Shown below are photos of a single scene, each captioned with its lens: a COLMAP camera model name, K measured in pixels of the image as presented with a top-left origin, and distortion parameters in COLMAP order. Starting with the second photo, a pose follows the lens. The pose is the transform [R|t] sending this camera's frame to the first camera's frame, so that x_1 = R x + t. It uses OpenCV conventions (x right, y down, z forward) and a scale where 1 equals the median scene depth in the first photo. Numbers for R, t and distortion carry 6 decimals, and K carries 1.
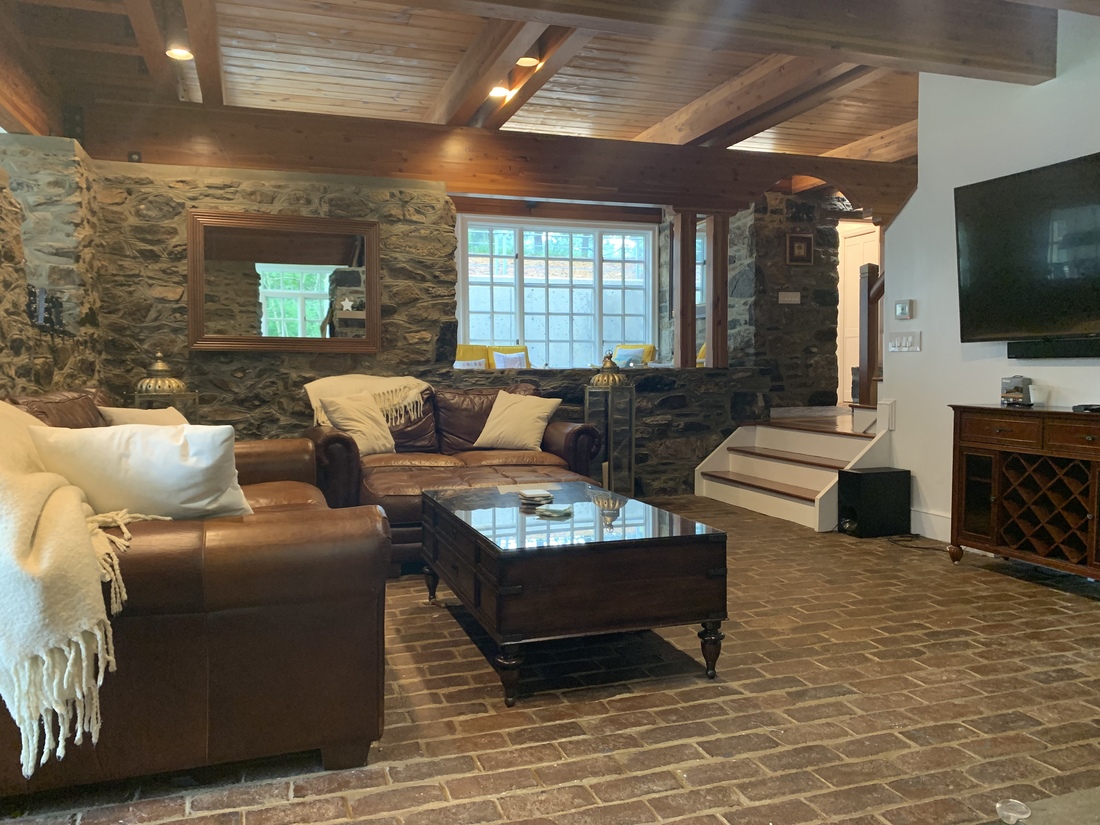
lens RADIAL K [[840.8, 0, 546.9], [0, 840.8, 407.1], [0, 0, 1]] dist [0.035116, -0.019139]
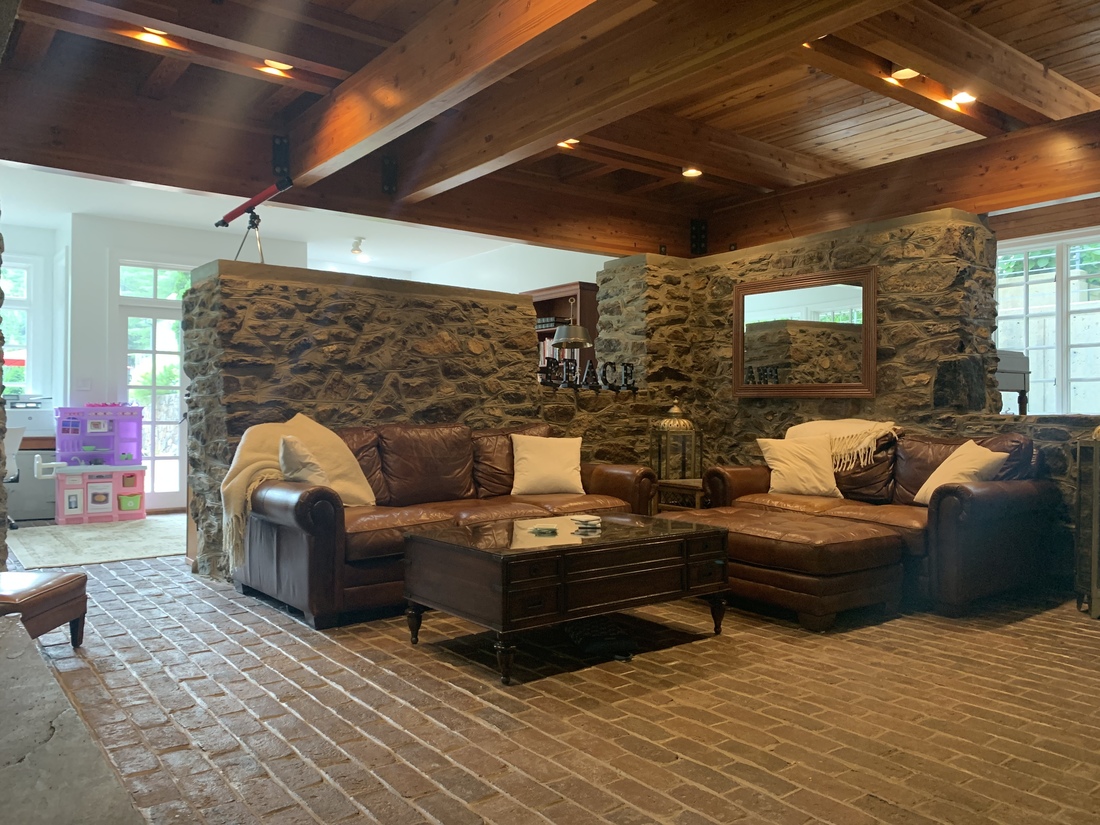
lens RADIAL K [[840.8, 0, 545.0], [0, 840.8, 410.2], [0, 0, 1]] dist [0.035116, -0.019139]
pose [[0.325119, 0.004318, -0.945663, 0.655423], [-0.050498, 0.998642, -0.012801, -0.018415], [0.944324, 0.051916, 0.324896, 0.337848]]
